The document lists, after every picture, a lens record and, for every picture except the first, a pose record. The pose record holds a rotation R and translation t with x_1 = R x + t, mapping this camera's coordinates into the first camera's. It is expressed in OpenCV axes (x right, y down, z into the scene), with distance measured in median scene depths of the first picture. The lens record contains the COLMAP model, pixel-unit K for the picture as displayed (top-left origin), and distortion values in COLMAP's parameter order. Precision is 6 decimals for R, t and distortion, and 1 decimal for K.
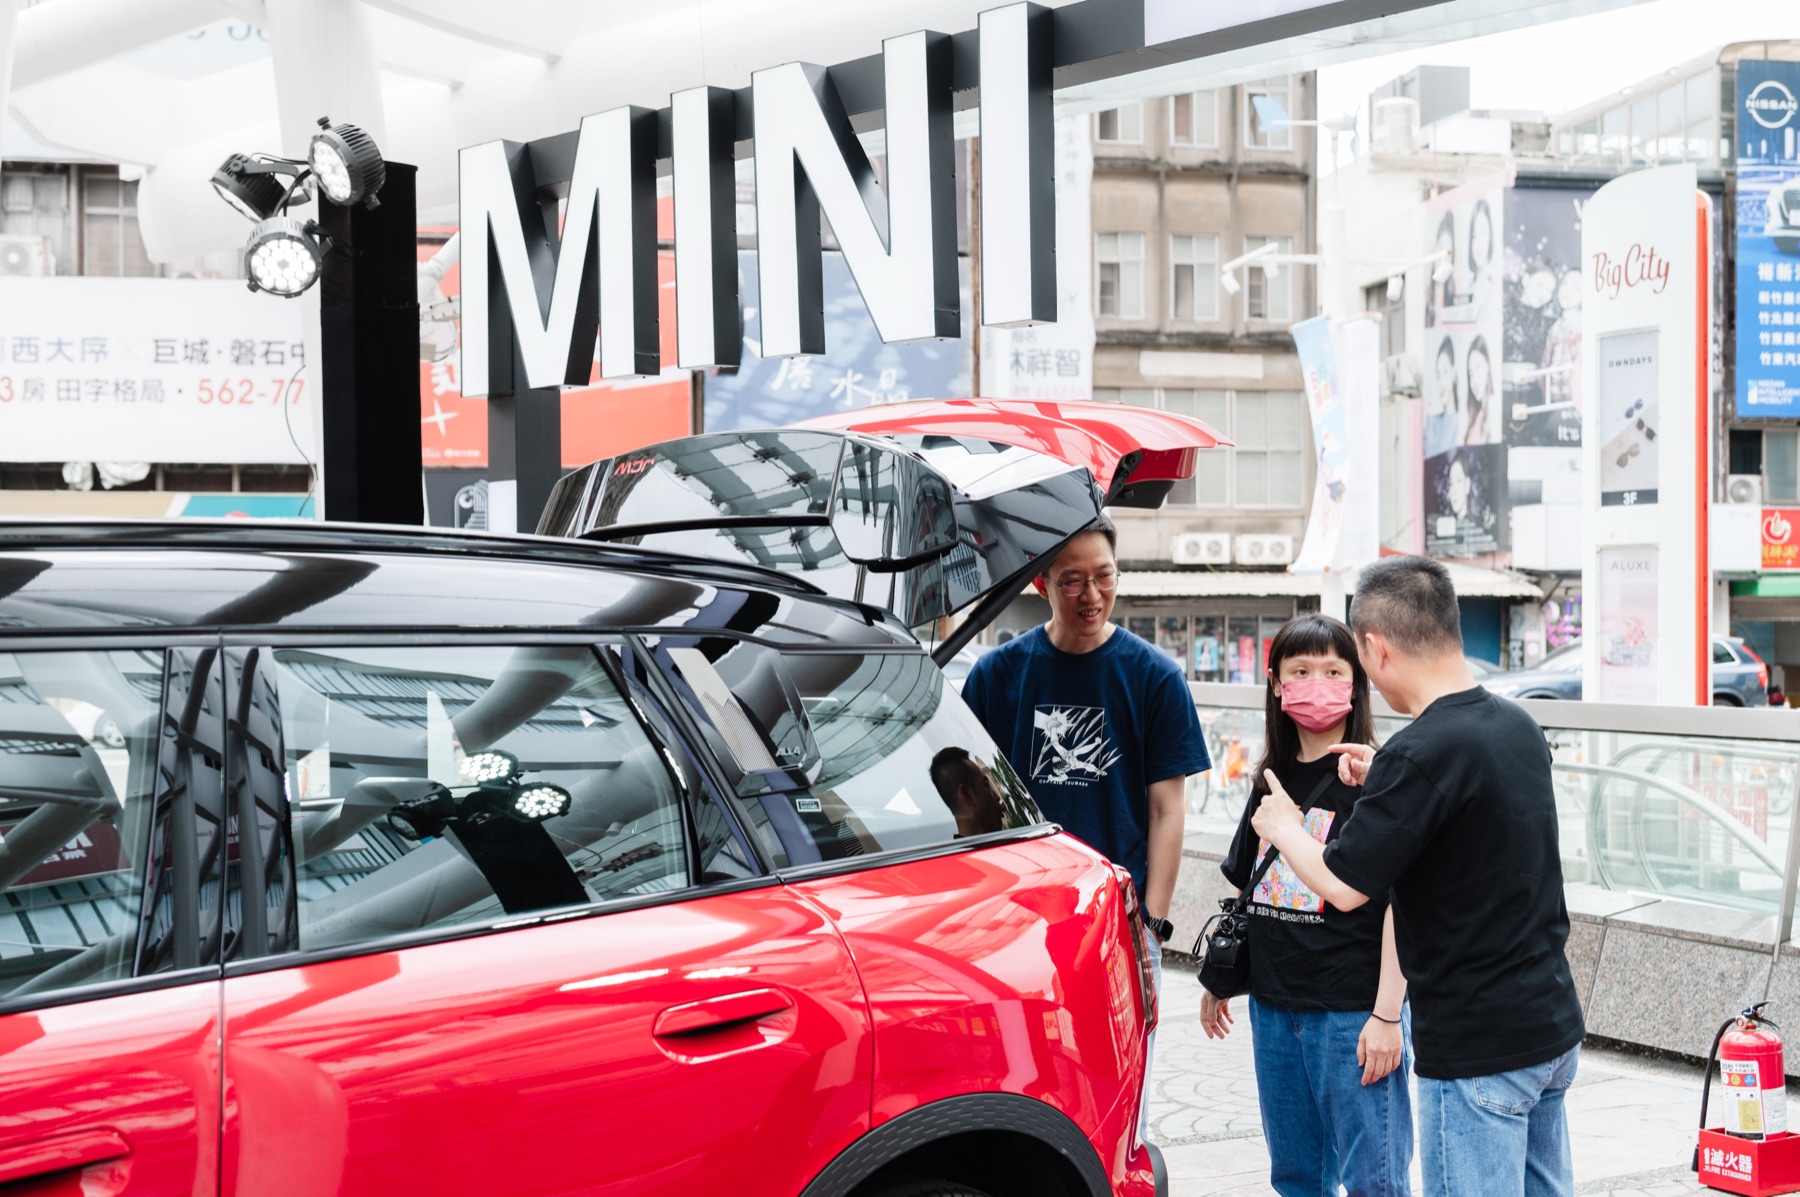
lens RADIAL K [[2307.9, 0, 900.0], [0, 2307.9, 598.5], [0, 0, 1]] dist [0.000057, 0.013547]
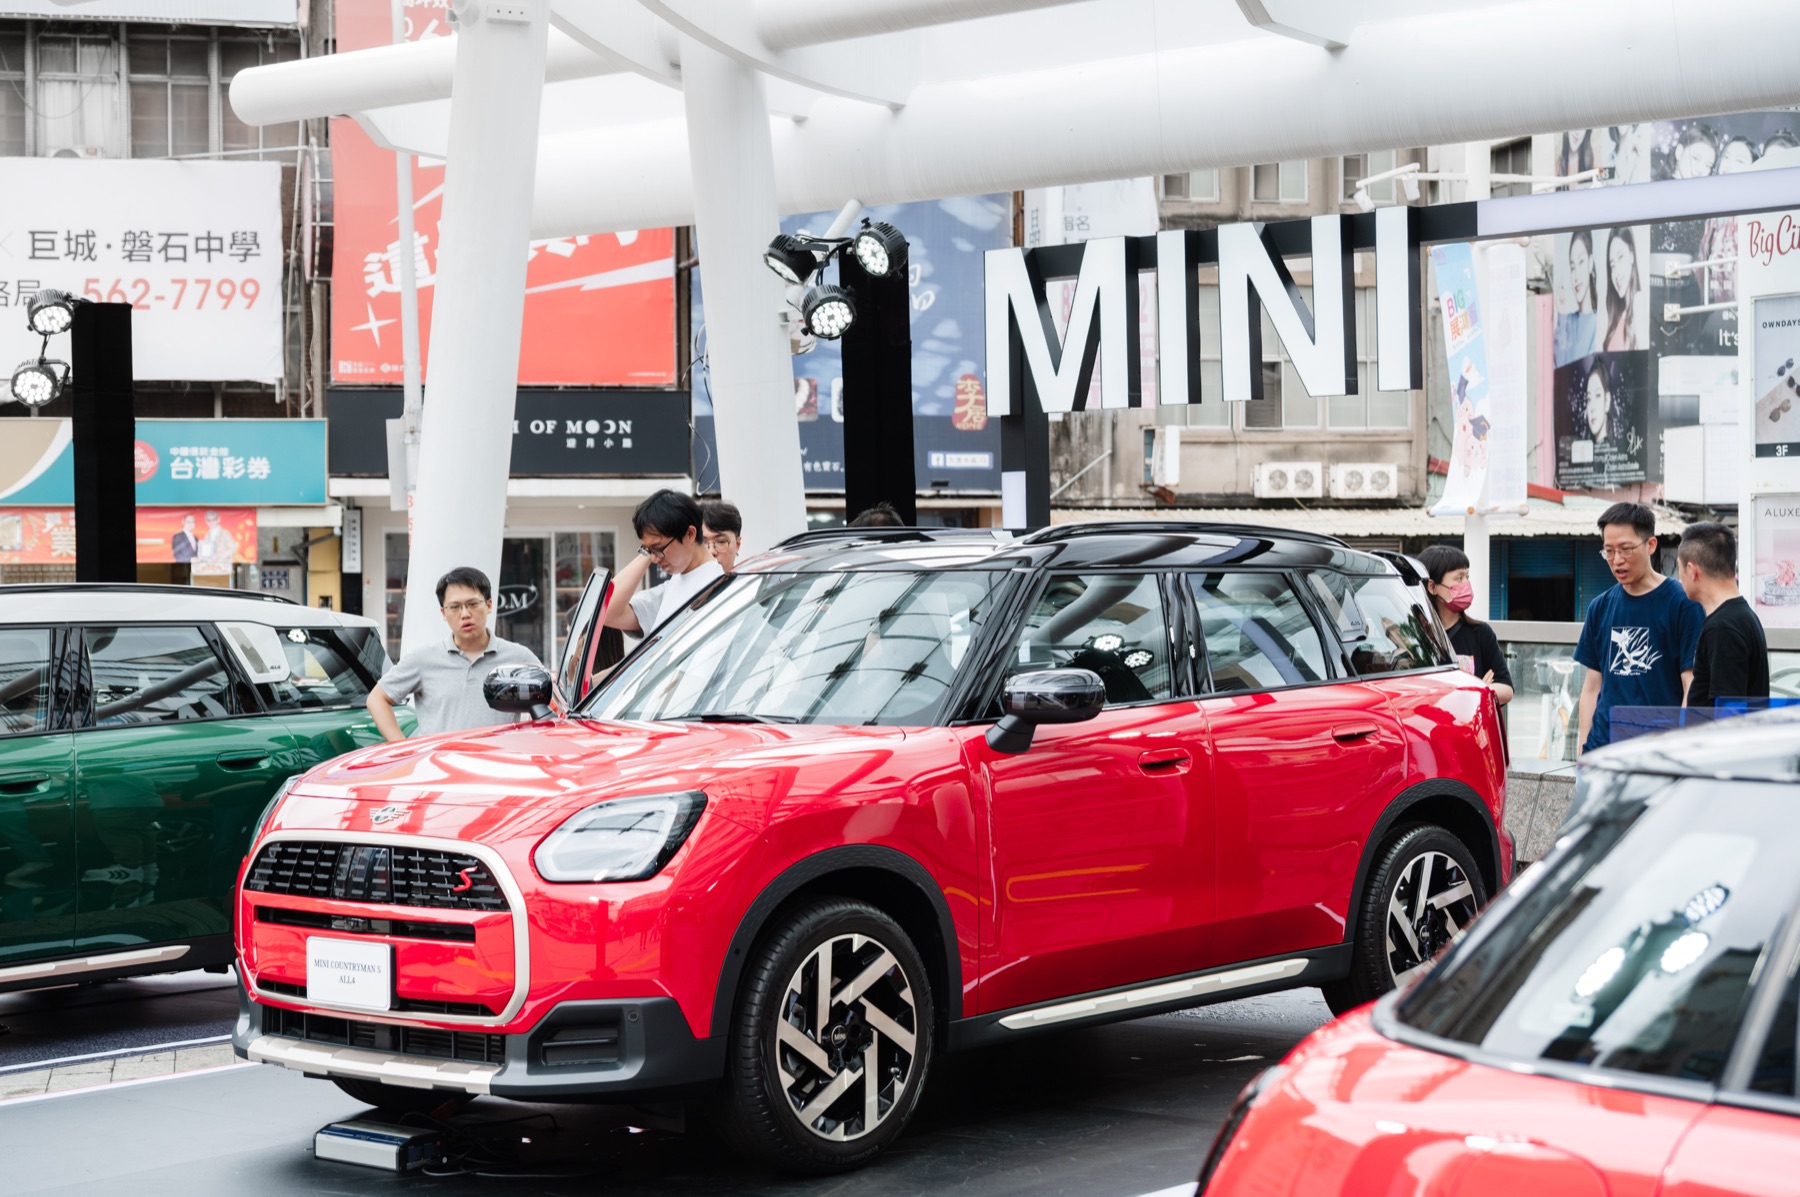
lens RADIAL K [[3199.7, 0, 900.0], [0, 3199.7, 598.5], [0, 0, 1]] dist [0.050437, -0.385248]
pose [[0.999613, -0.003991, 0.027528, -0.042106], [0.003482, 0.999823, 0.018501, -0.000986], [-0.027597, -0.018398, 0.999450, -0.149394]]
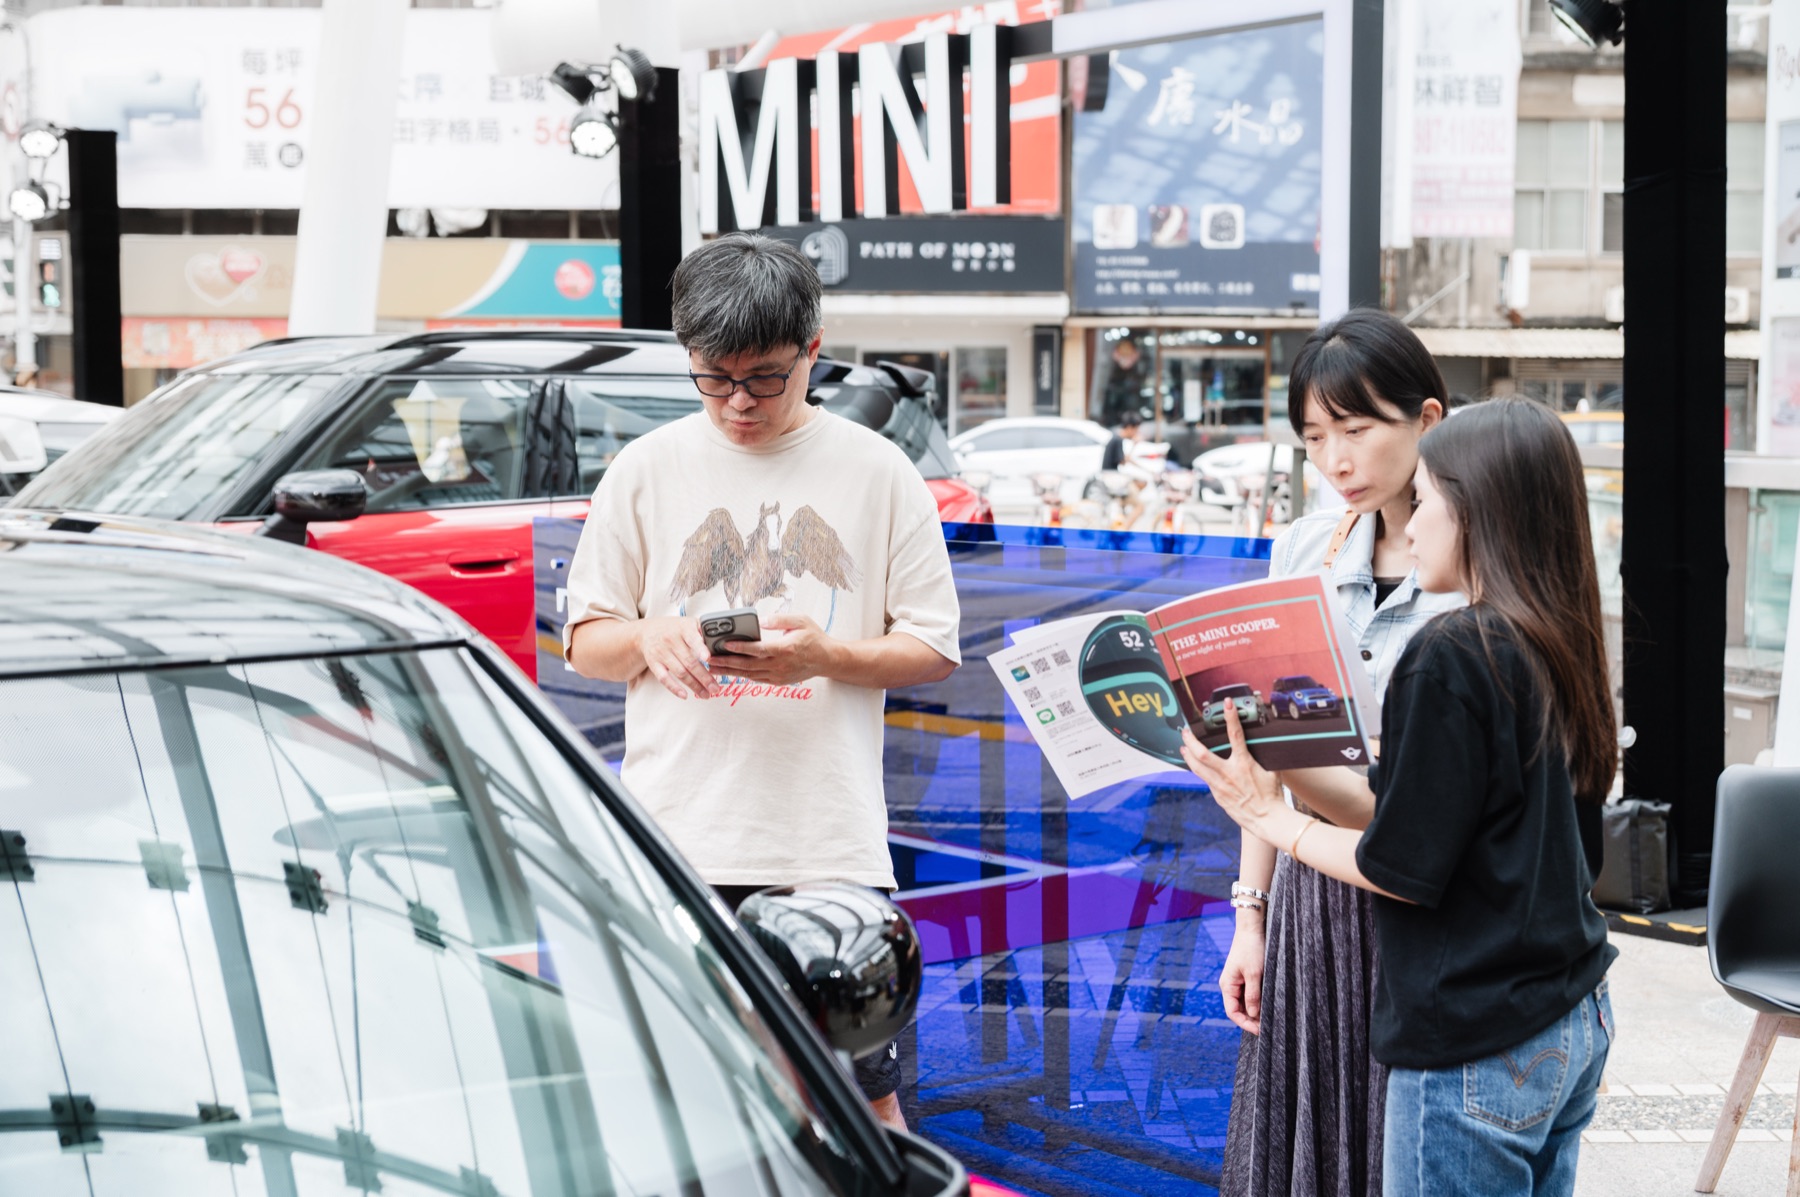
lens RADIAL K [[2852.0, 0, 900.0], [0, 2852.0, 598.5], [0, 0, 1]] dist [0.017037, -0.076503]
pose [[0.985859, 0.021645, -0.166171, 0.038106], [-0.007451, 0.996304, 0.085574, -0.000696], [0.167409, -0.083126, 0.982377, -0.127140]]
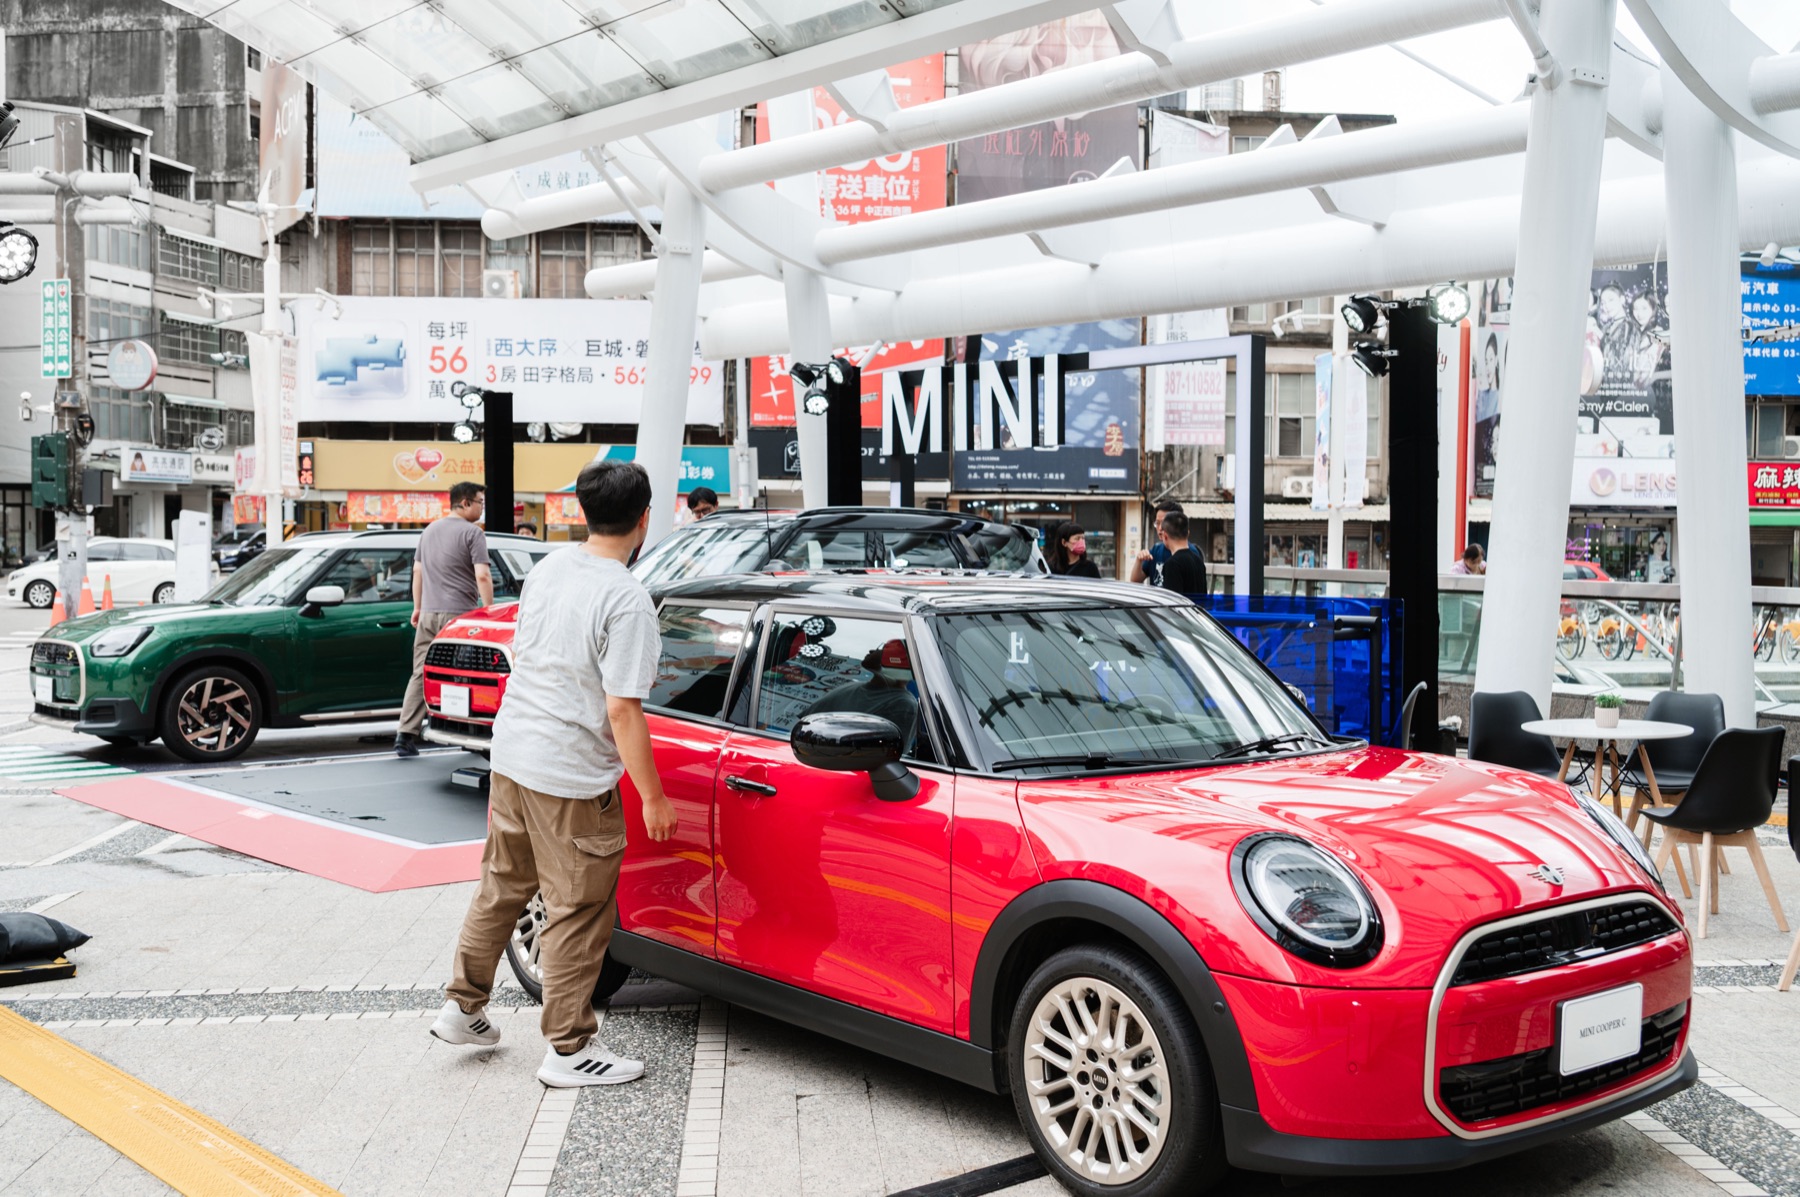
lens RADIAL K [[1920.3, 0, 900.0], [0, 1920.3, 598.5], [0, 0, 1]] dist [-0.004789, -0.004733]
pose [[0.993949, 0.016159, -0.108649, 0.014945], [-0.011569, 0.999019, 0.042743, -0.000937], [0.109233, -0.041228, 0.993161, -0.206445]]
